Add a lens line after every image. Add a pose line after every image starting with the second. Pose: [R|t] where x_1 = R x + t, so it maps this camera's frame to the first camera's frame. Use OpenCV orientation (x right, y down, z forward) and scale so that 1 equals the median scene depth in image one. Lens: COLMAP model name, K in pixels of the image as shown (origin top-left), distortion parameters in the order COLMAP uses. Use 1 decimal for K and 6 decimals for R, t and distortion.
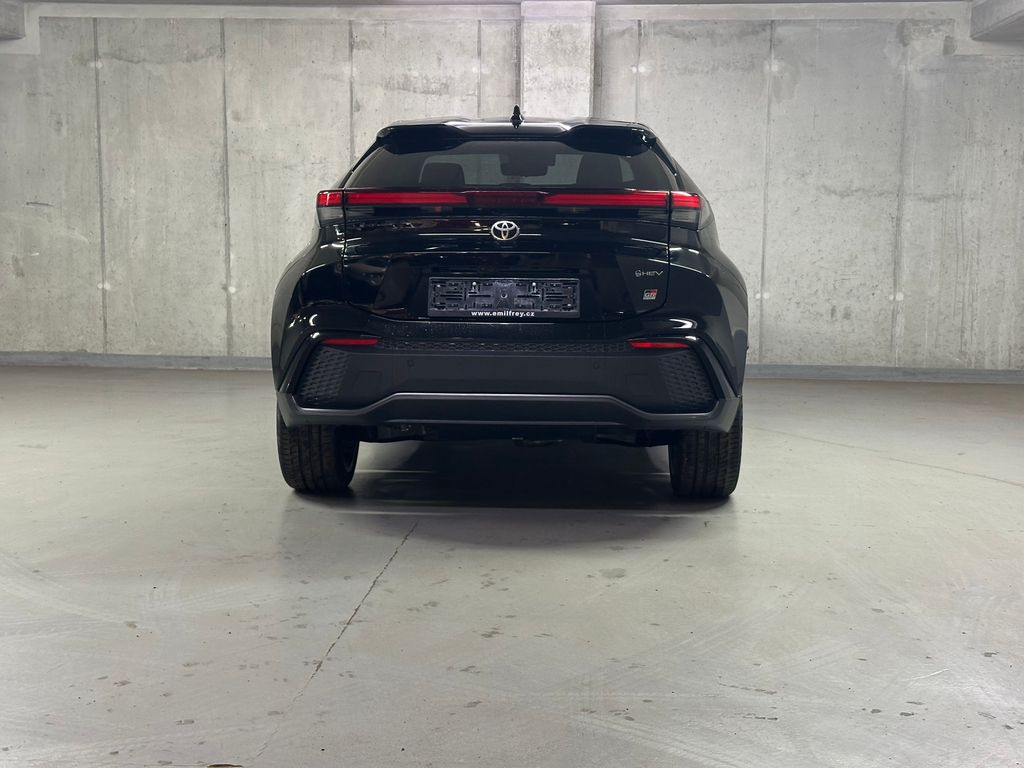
lens RADIAL K [[1420.4, 0, 521.7], [0, 1420.4, 384.5], [0, 0, 1]] dist [0.201226, -0.469131]
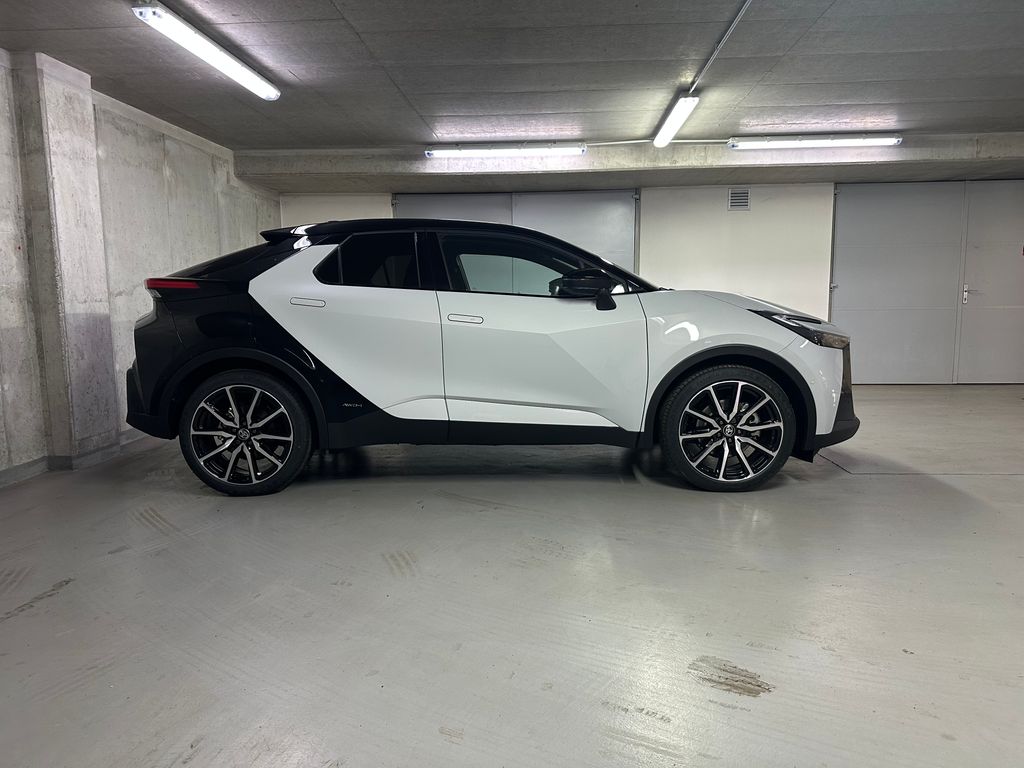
lens RADIAL K [[719.5, 0, 521.3], [0, 719.5, 386.9], [0, 0, 1]] dist [0.004855, -0.017078]
pose [[-0.018748, -0.134880, 0.990685, -0.460228], [0.124693, 0.982807, 0.136167, -0.085515], [-0.992018, 0.126085, -0.001607, 0.717754]]
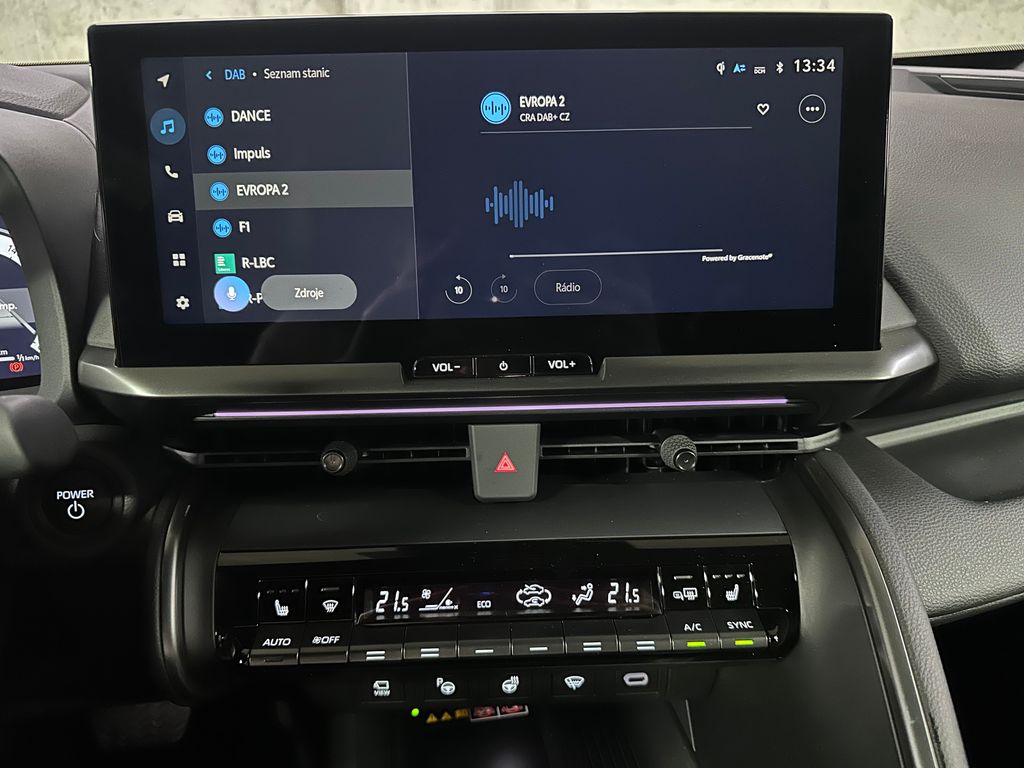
lens RADIAL K [[719.5, 0, 521.3], [0, 719.5, 386.9], [0, 0, 1]] dist [0.004855, -0.017078]
pose [[0.980998, -0.091319, 0.171186, 0.003834], [0.033330, 0.948512, 0.314983, -0.086767], [-0.191136, -0.303292, 0.933531, 0.734660]]
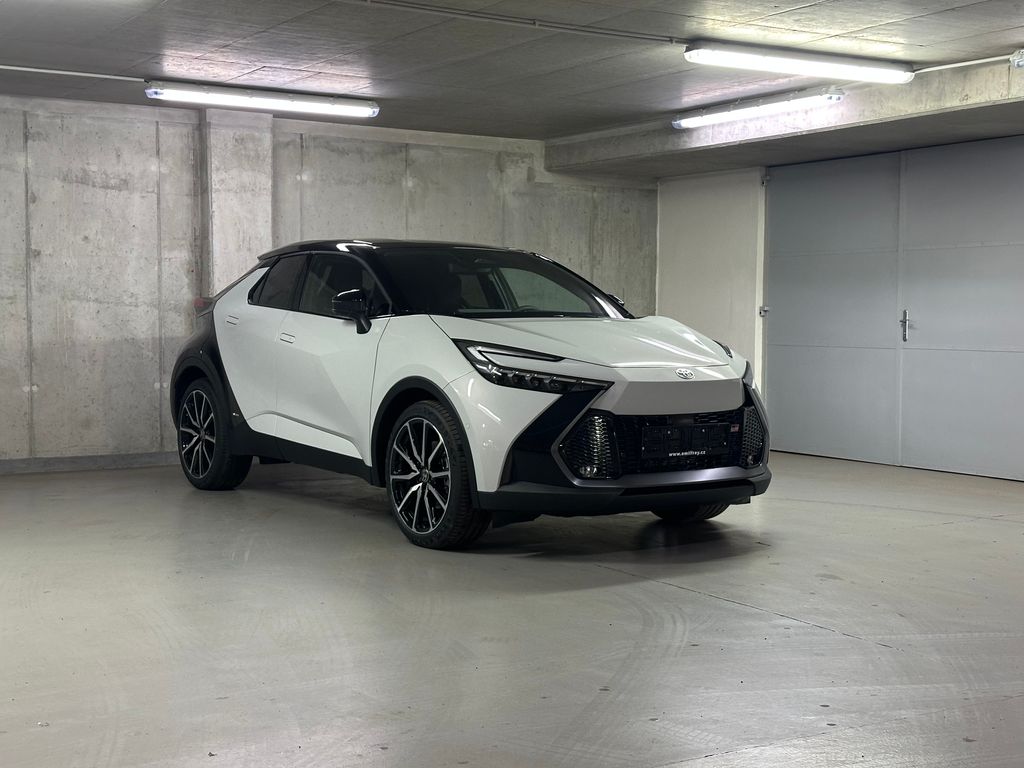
lens RADIAL K [[1420.6, 0, 512.0], [0, 1420.6, 384.0], [0, 0, 1]] dist [0.182890, -0.380326]
pose [[0.807802, -0.034829, 0.588425, -0.439644], [0.070300, 0.996820, -0.037508, -0.008990], [-0.585247, 0.071665, 0.807682, 0.029063]]
